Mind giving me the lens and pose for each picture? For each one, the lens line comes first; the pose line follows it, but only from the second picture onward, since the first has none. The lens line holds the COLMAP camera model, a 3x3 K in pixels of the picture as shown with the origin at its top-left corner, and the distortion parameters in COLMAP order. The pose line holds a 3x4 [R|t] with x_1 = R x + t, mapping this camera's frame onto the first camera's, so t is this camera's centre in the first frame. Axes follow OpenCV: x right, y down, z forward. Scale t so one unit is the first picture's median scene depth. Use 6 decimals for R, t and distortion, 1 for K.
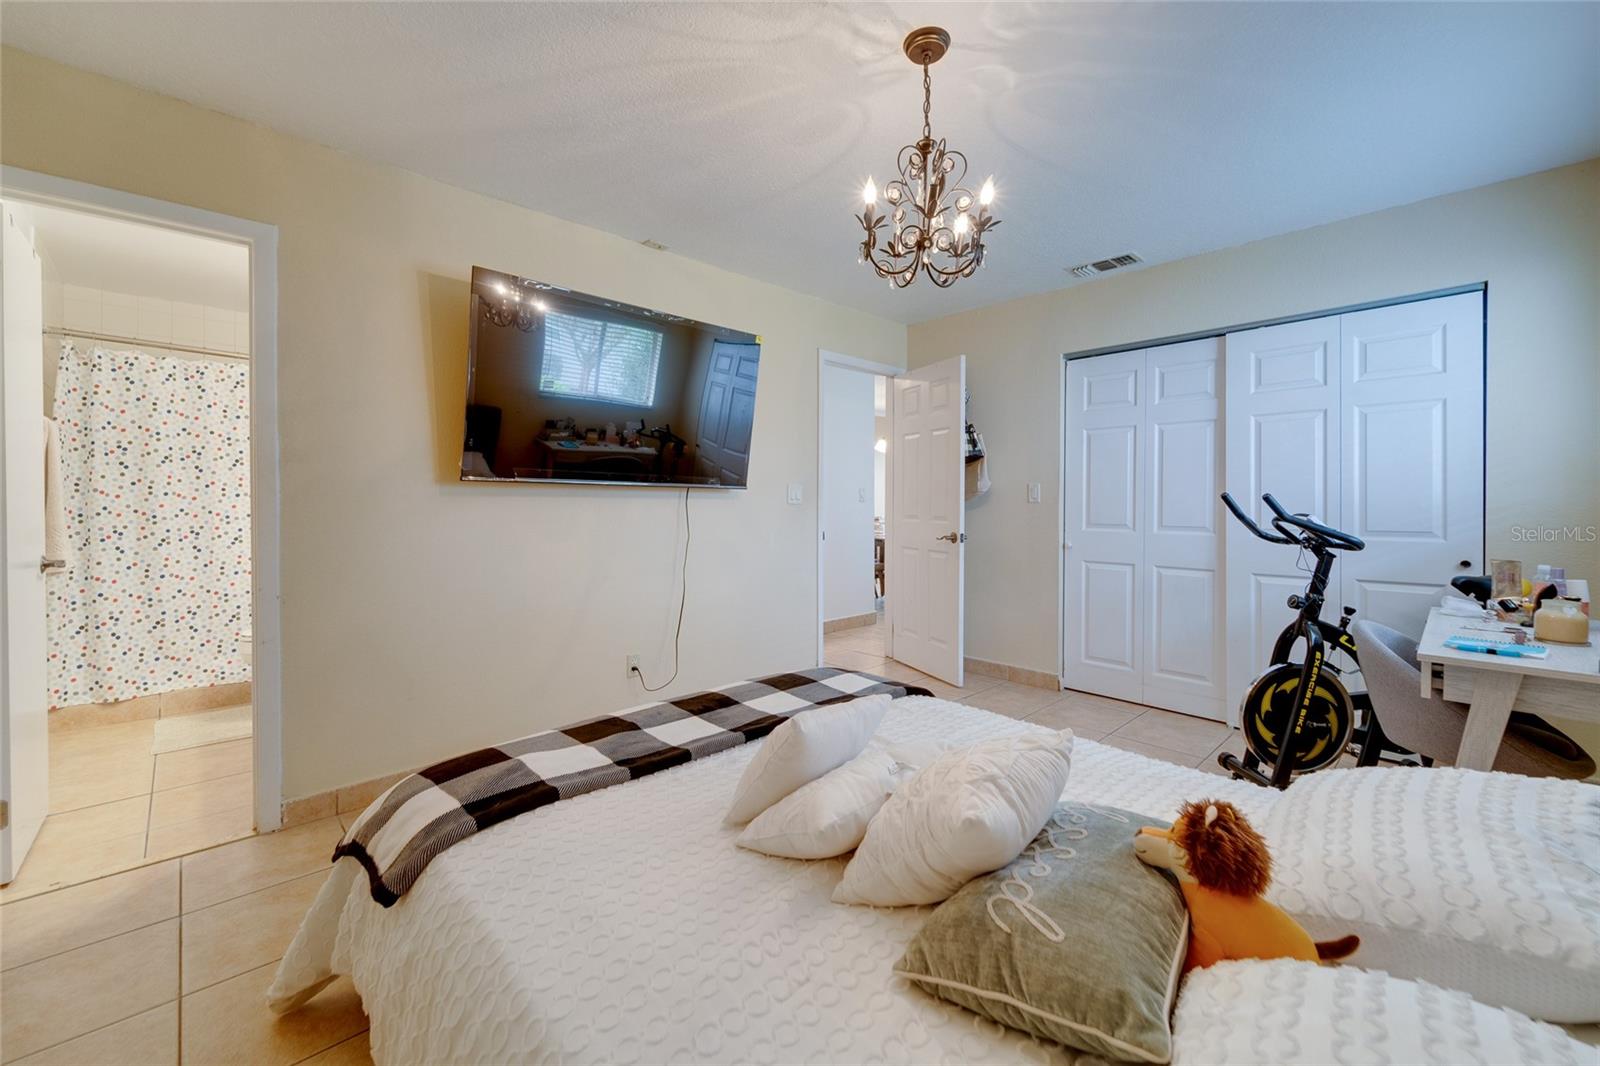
lens RADIAL K [[647.7, 0, 775.3], [0, 647.7, 498.9], [0, 0, 1]] dist [0.005495, -0.001924]
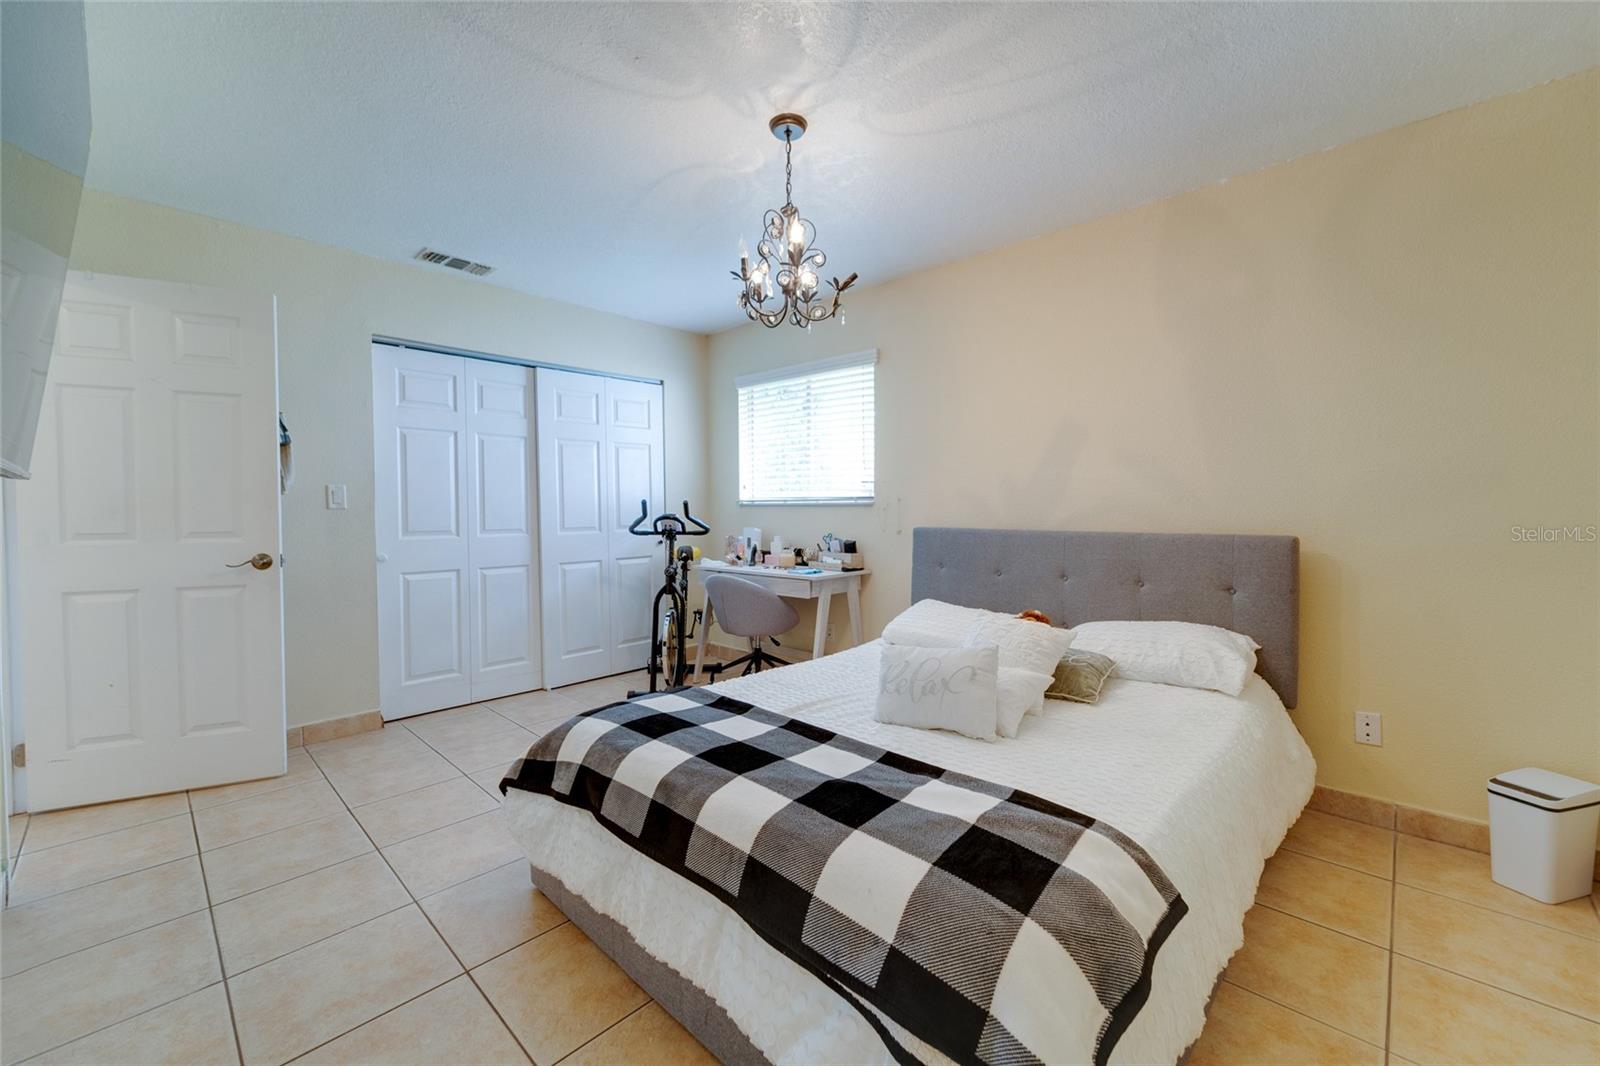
lens RADIAL K [[647.7, 0, 804.4], [0, 647.7, 522.1], [0, 0, 1]] dist [0.005495, -0.001924]
pose [[-0.073820, -0.022073, 0.997027, -0.482960], [0.006057, 0.999727, 0.022581, 0.007383], [-0.997253, 0.007706, -0.073666, 0.531696]]
